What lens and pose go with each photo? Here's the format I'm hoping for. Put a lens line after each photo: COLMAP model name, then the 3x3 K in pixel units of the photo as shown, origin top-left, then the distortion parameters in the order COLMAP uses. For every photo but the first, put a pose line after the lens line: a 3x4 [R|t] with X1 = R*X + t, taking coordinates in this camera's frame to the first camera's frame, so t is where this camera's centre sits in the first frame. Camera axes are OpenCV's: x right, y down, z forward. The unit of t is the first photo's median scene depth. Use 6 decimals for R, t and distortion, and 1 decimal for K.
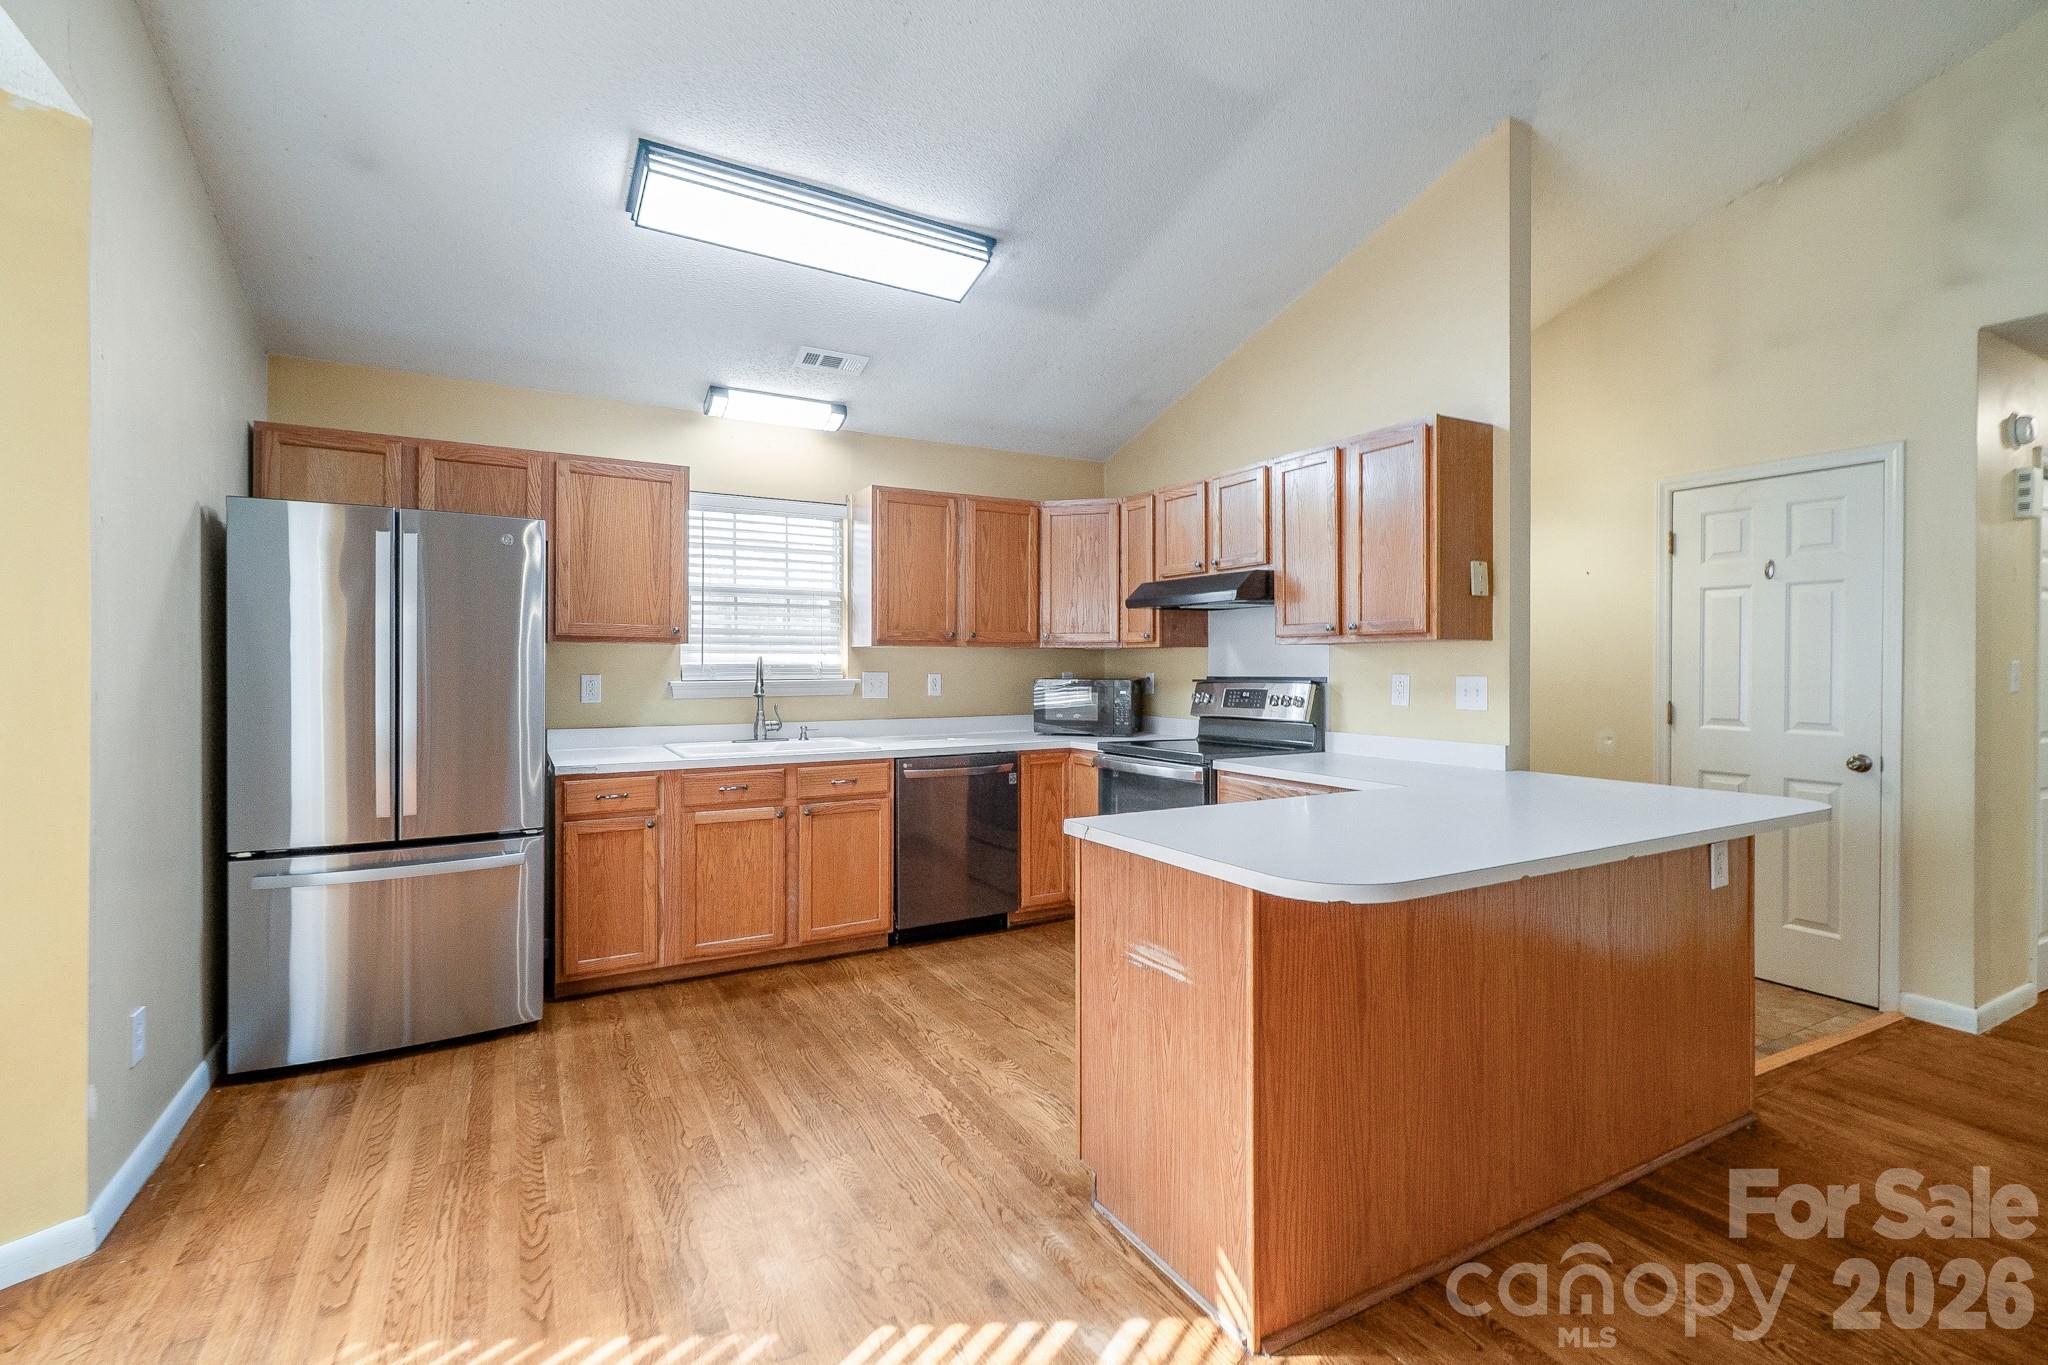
lens RADIAL K [[943.4, 0, 1040.4], [0, 943.4, 673.5], [0, 0, 1]] dist [0.009545, -0.004471]
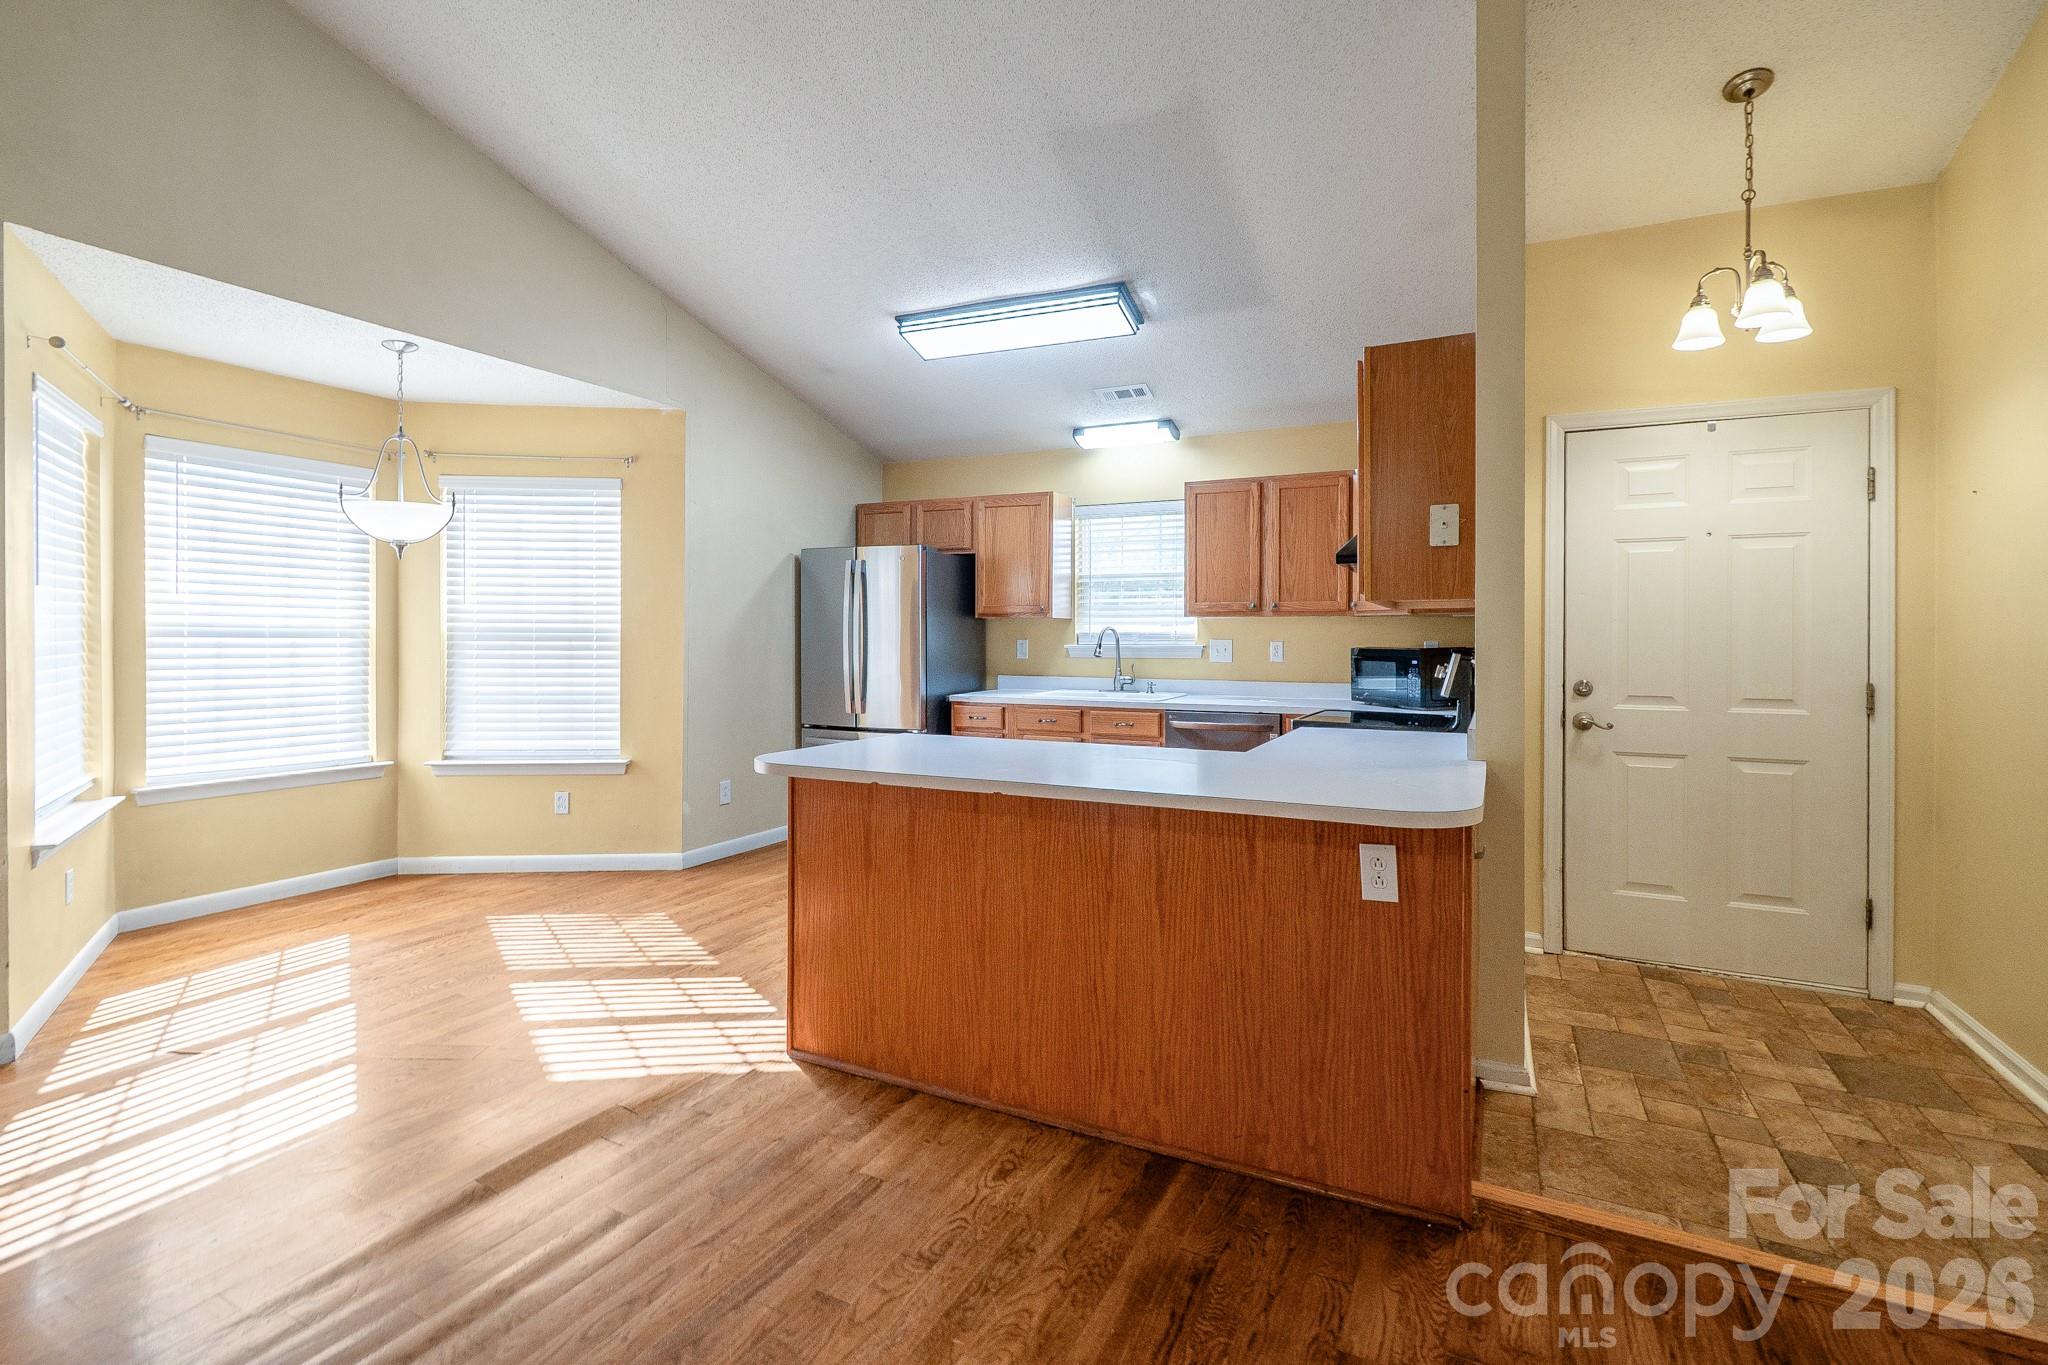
lens RADIAL K [[943.4, 0, 1011.6], [0, 943.4, 625.9], [0, 0, 1]] dist [0.009545, -0.004471]
pose [[0.546158, -0.007094, -0.837652, 0.766900], [-0.014393, 0.999737, -0.017851, 0.007316], [0.837558, 0.021806, 0.545912, 0.183907]]
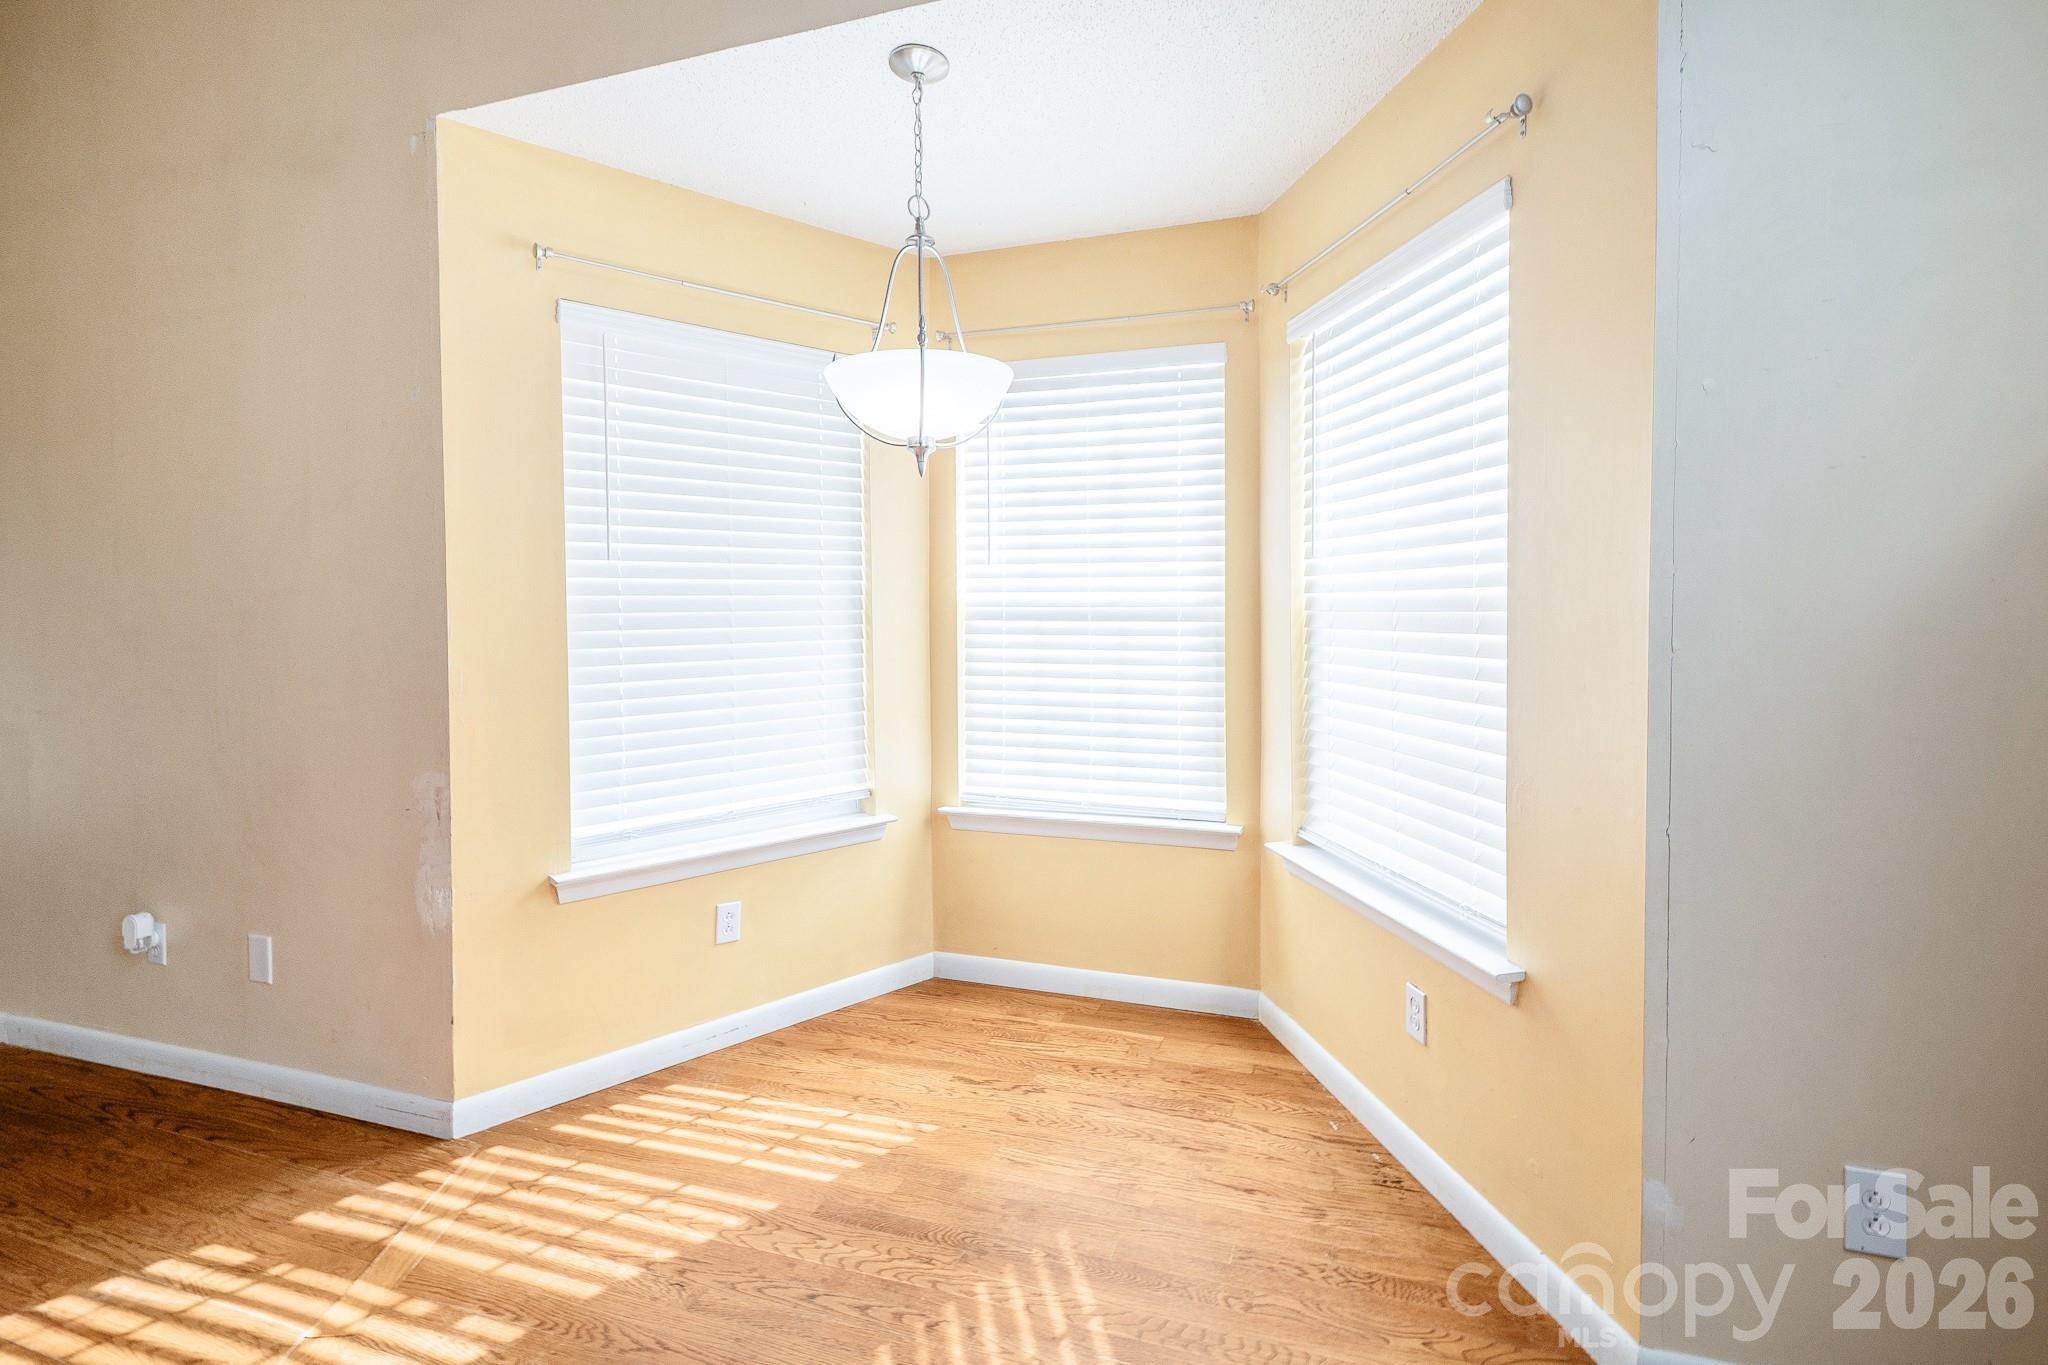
lens RADIAL K [[943.4, 0, 1098.0], [0, 943.4, 624.1], [0, 0, 1]] dist [0.009545, -0.004471]
pose [[-0.736340, 0.014605, -0.676454, -0.104272], [-0.002515, 0.999701, 0.024320, -0.001925], [0.676607, 0.019609, -0.736083, 0.627912]]
